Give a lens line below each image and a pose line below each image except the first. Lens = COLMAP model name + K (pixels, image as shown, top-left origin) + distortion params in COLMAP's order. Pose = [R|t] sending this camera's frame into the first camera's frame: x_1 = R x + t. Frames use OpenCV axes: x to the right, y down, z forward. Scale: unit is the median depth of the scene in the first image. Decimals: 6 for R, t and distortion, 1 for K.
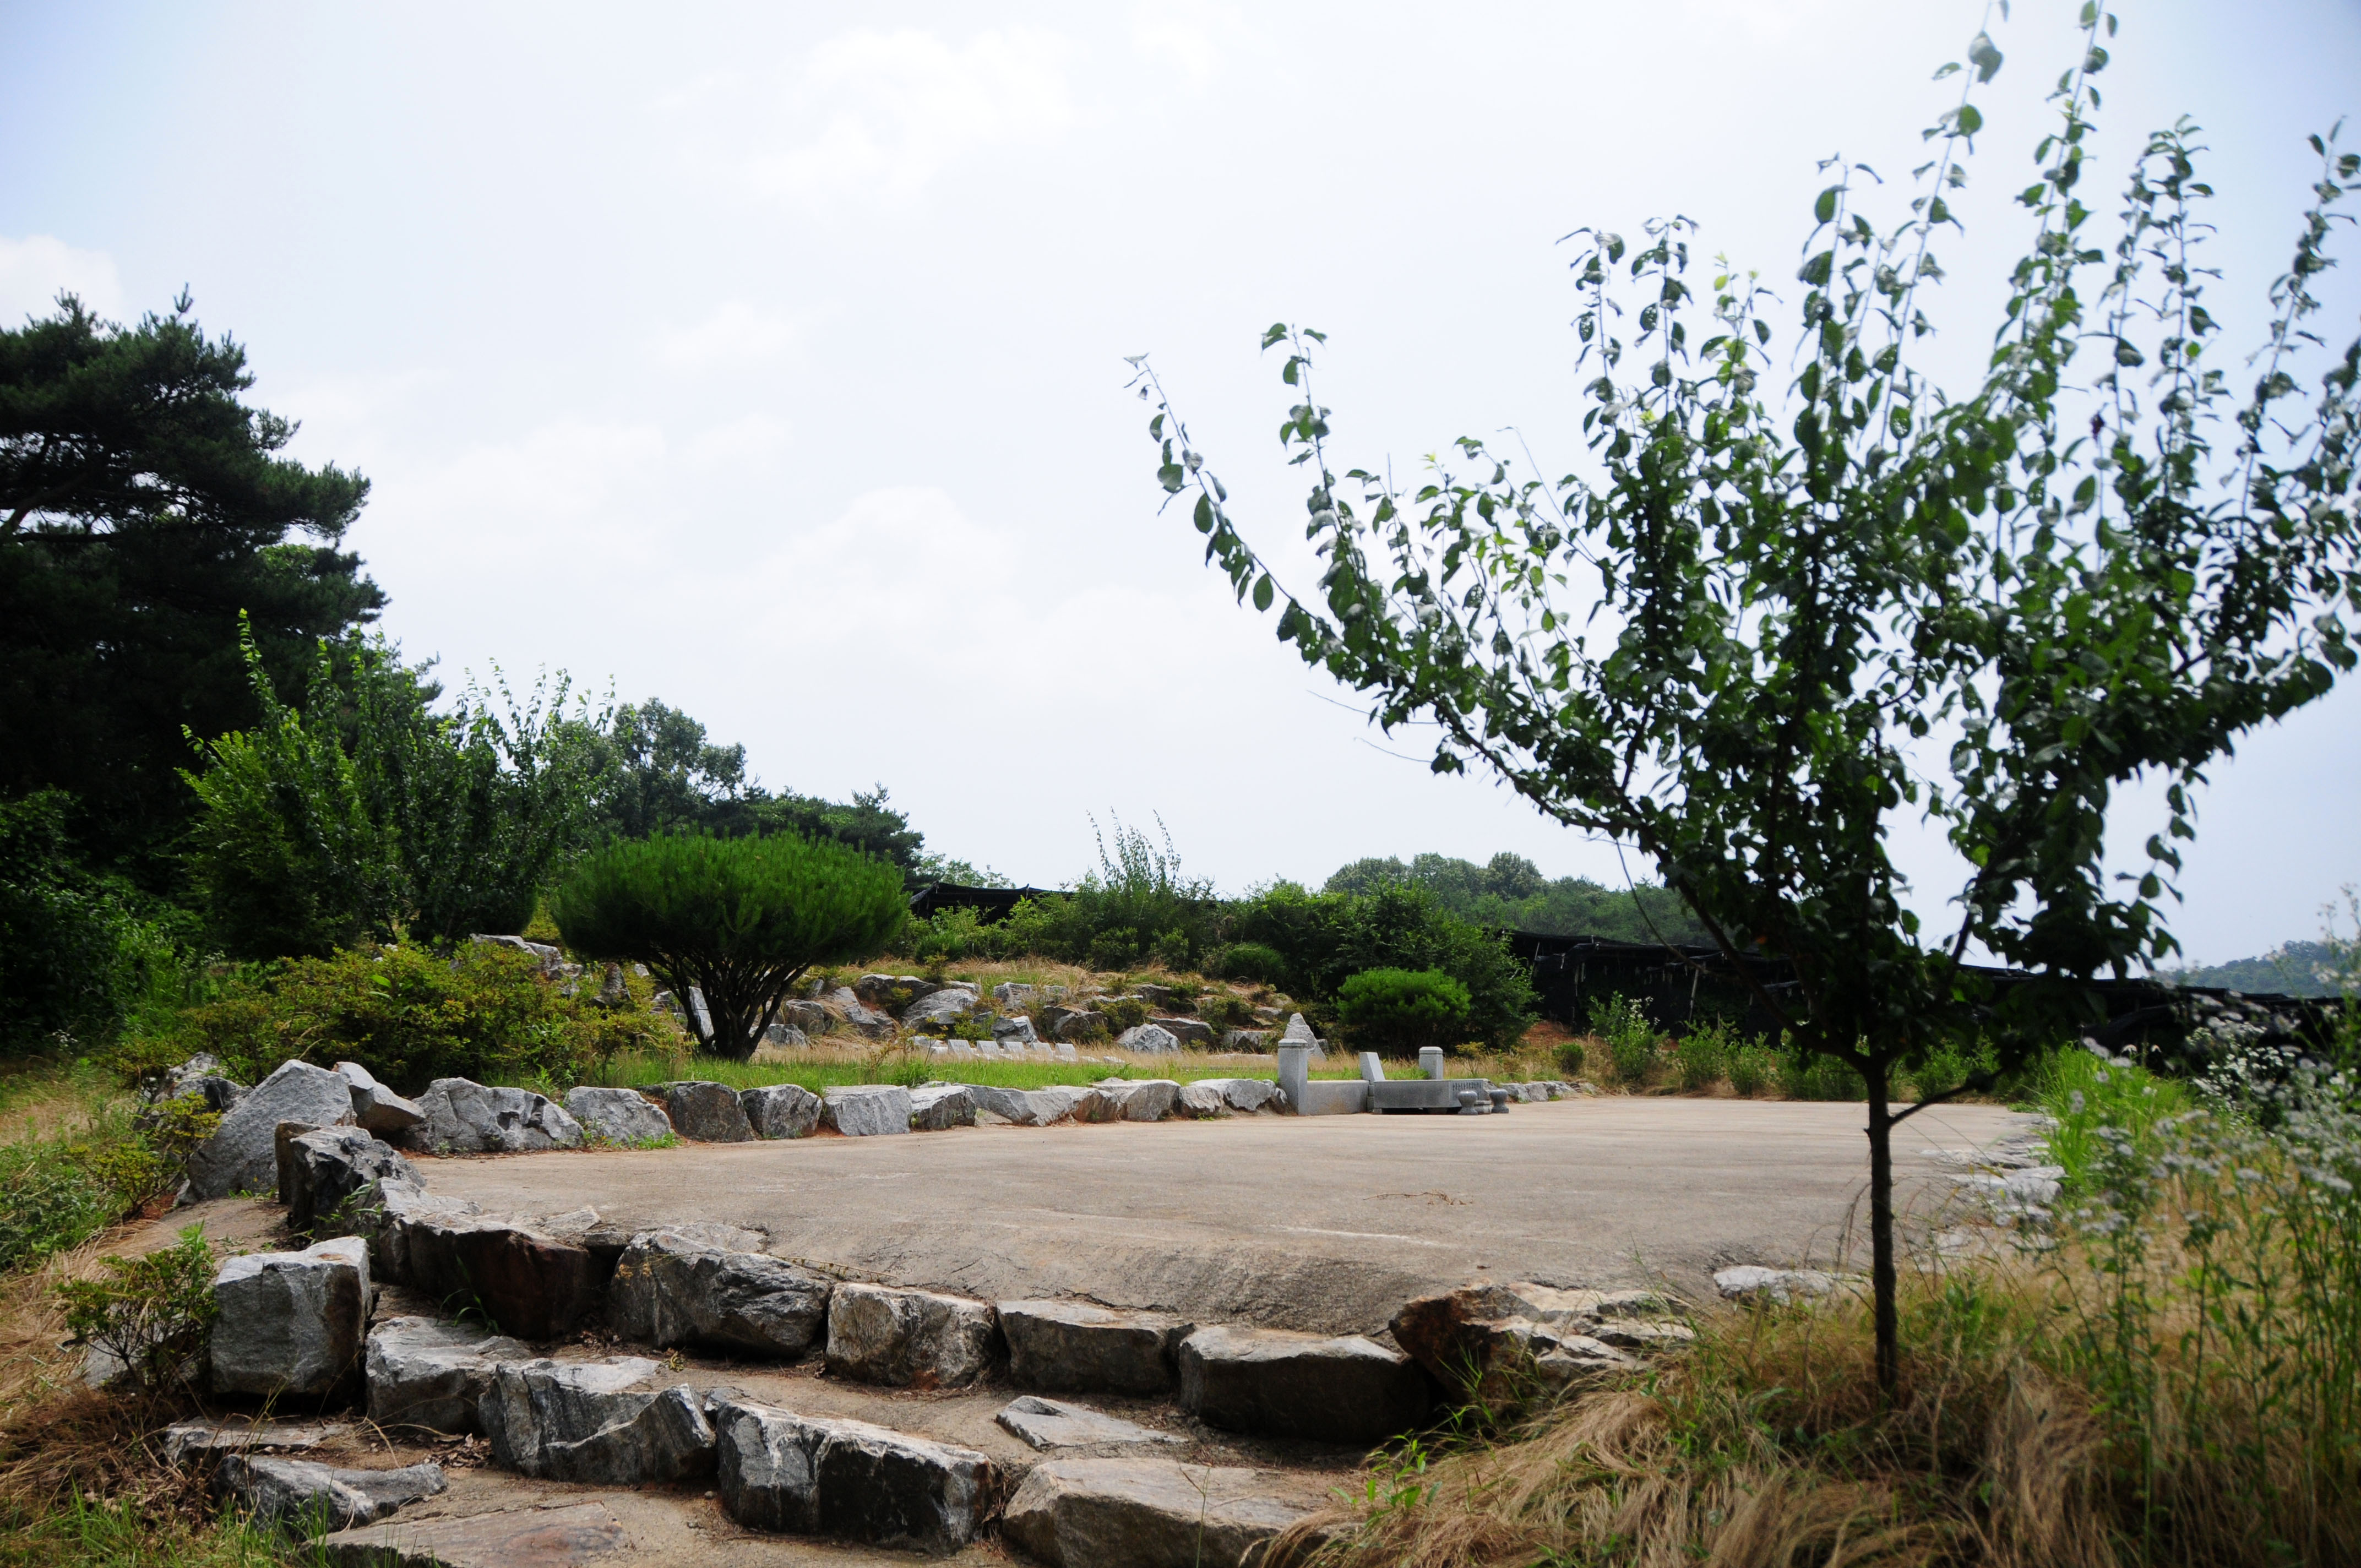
lens RADIAL K [[2011.6, 0, 1174.4], [0, 2011.6, 776.1], [0, 0, 1]] dist [-0.074007, 0.010413]
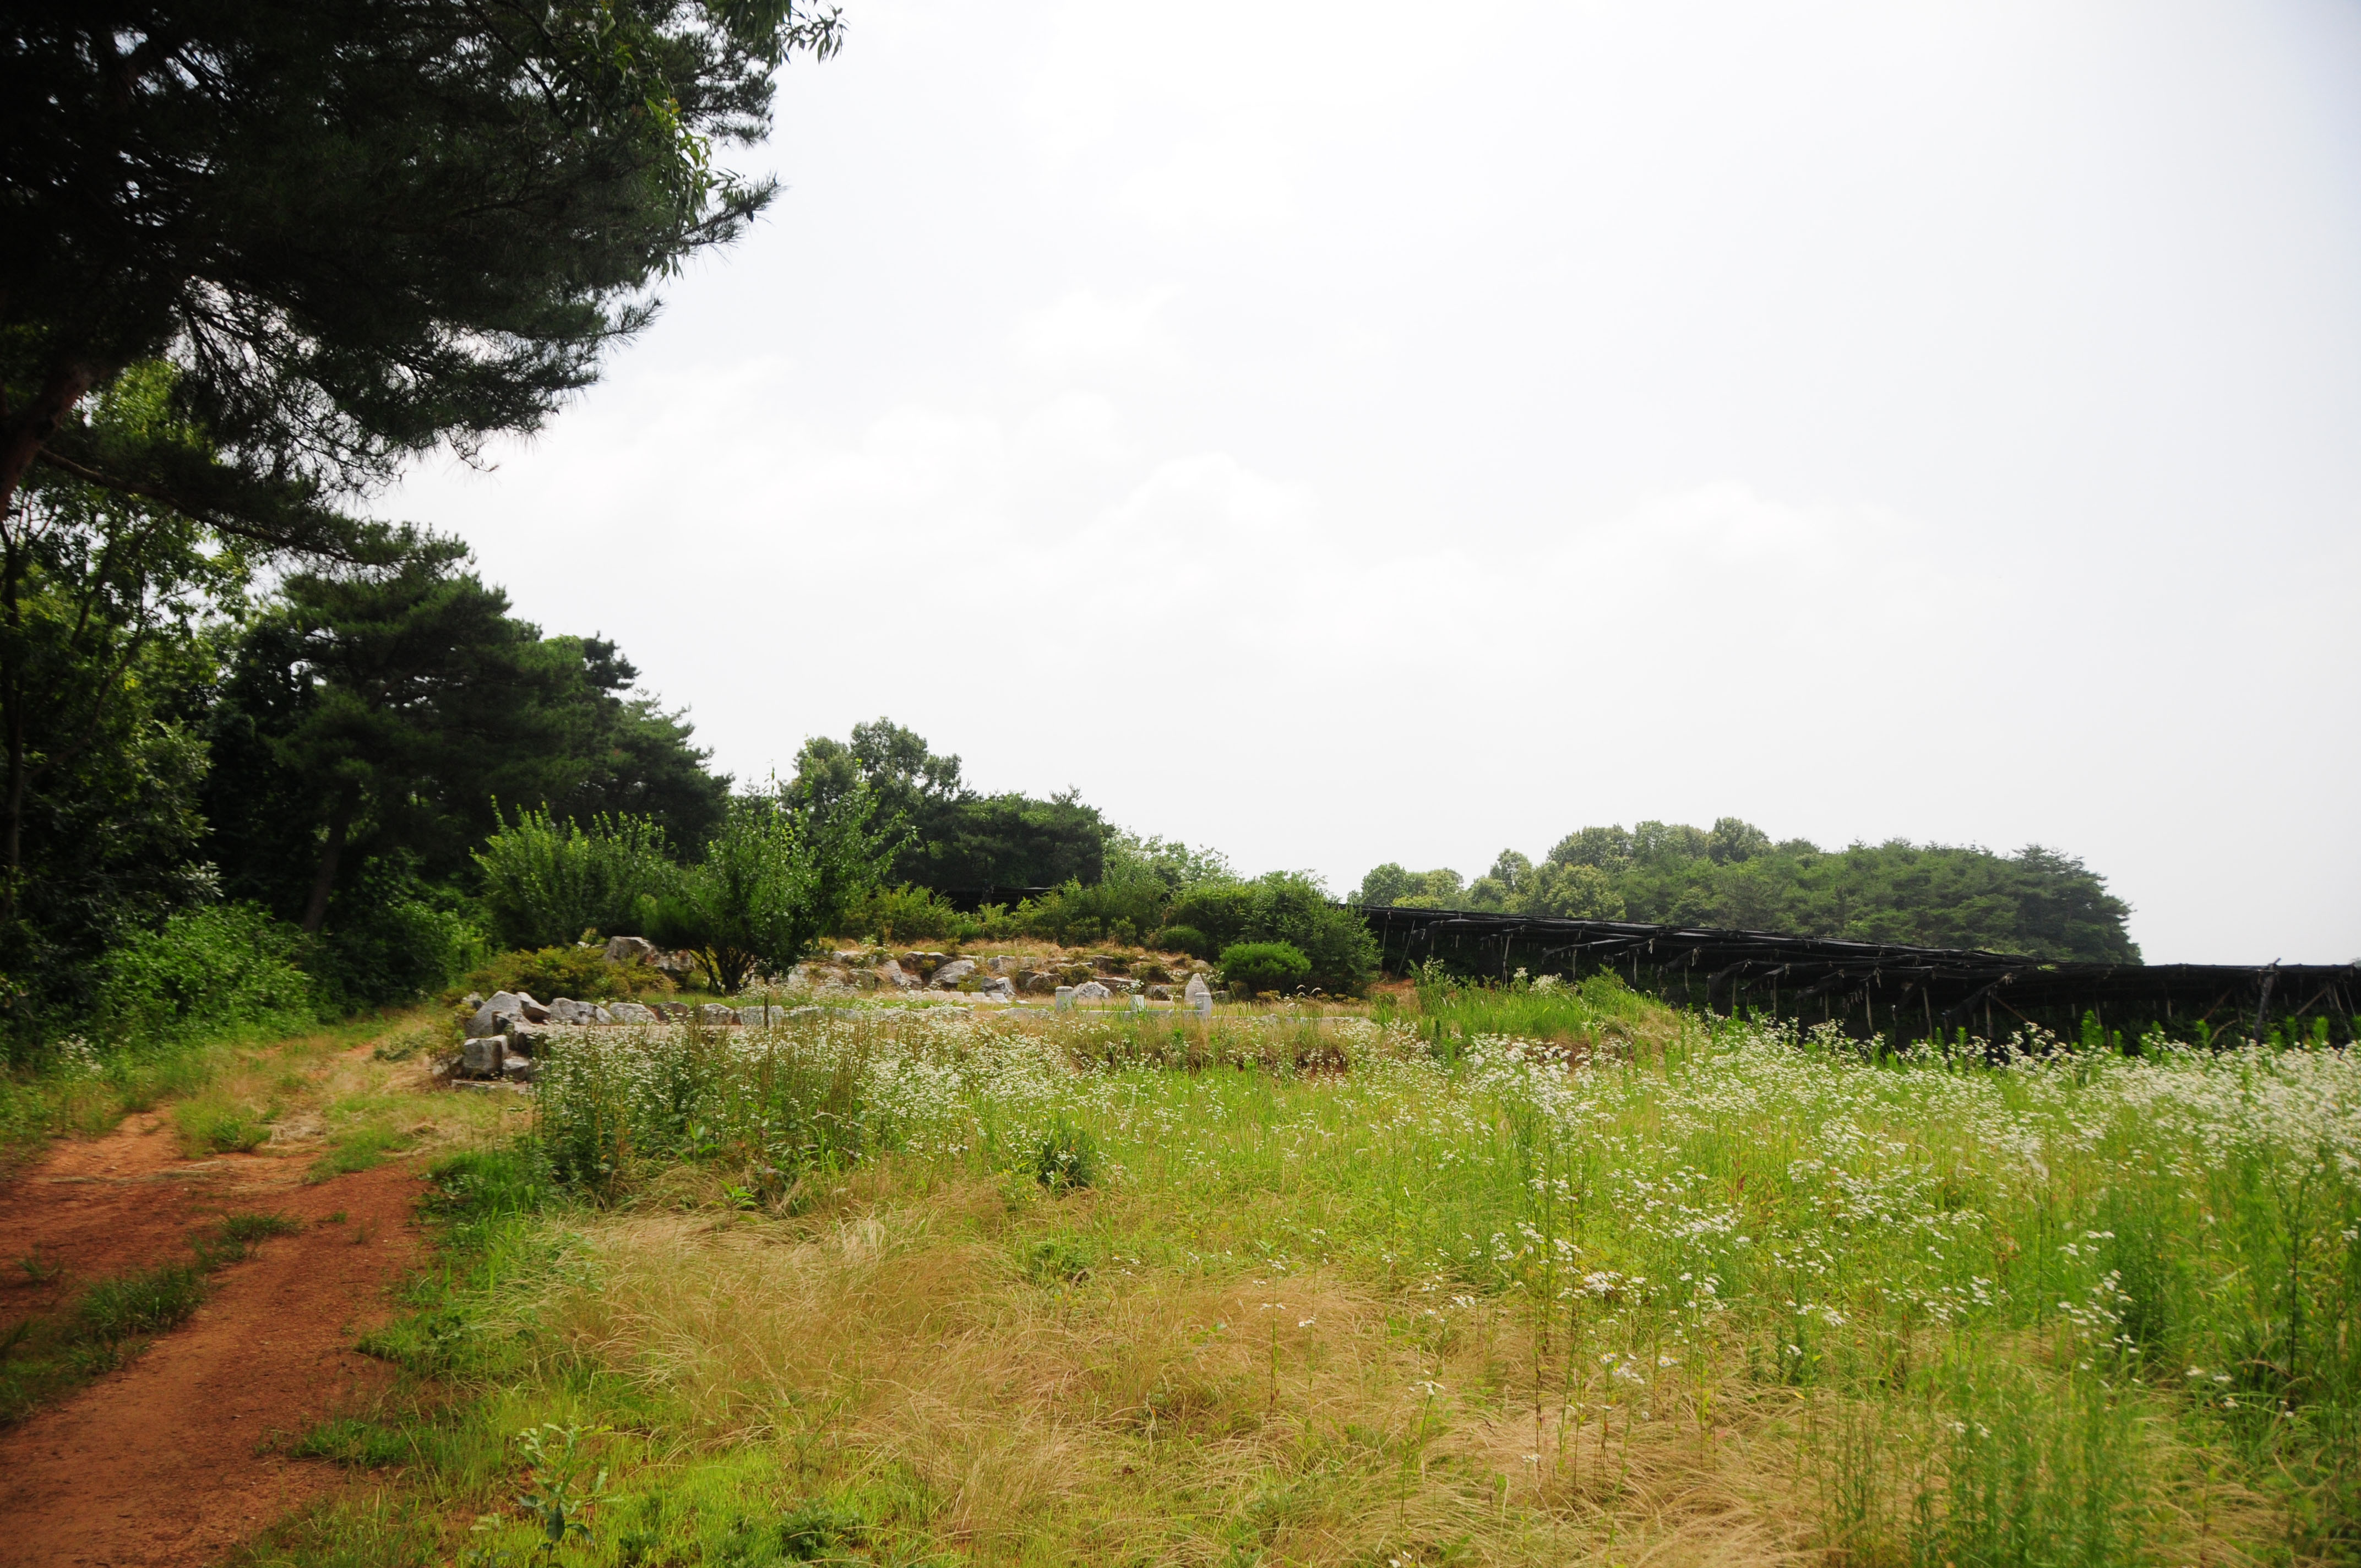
lens RADIAL K [[2011.6, 0, 1186.4], [0, 2011.6, 791.5], [0, 0, 1]] dist [-0.074007, 0.010413]
pose [[0.989615, -0.025808, -0.141407, 0.268804], [0.029198, 0.999333, 0.021945, -0.050400], [0.140746, -0.025846, 0.989708, -0.480875]]
